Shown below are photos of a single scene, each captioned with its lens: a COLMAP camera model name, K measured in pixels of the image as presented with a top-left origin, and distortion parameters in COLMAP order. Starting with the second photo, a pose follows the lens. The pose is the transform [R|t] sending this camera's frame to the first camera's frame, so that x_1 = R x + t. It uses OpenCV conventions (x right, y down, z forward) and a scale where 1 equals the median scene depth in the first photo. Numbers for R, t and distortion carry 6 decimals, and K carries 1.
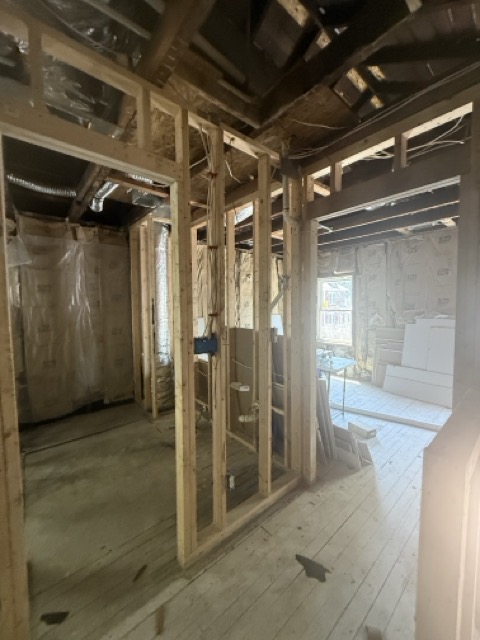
lens RADIAL K [[255.1, 0, 238.7], [0, 255.1, 318.8], [0, 0, 1]] dist [-0.001225, 0.000302]
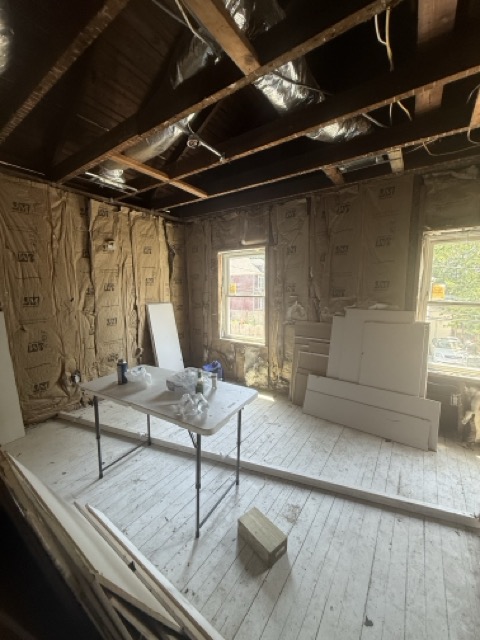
lens RADIAL K [[255.1, 0, 238.3], [0, 255.1, 317.9], [0, 0, 1]] dist [-0.001225, 0.000302]
pose [[0.968700, -0.021072, 0.247337, 0.204218], [0.006304, 0.998157, 0.060348, -0.018763], [-0.248153, -0.056900, 0.967048, 0.343970]]
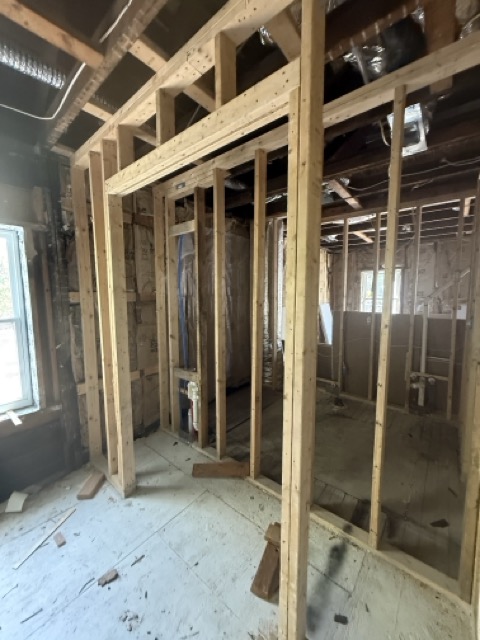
lens RADIAL K [[255.1, 0, 240.7], [0, 255.1, 319.2], [0, 0, 1]] dist [-0.001225, 0.000302]
pose [[0.983551, -0.016669, 0.179859, -0.513682], [0.010035, 0.999237, 0.037734, 0.007242], [-0.180351, -0.035308, 0.982968, -0.025576]]
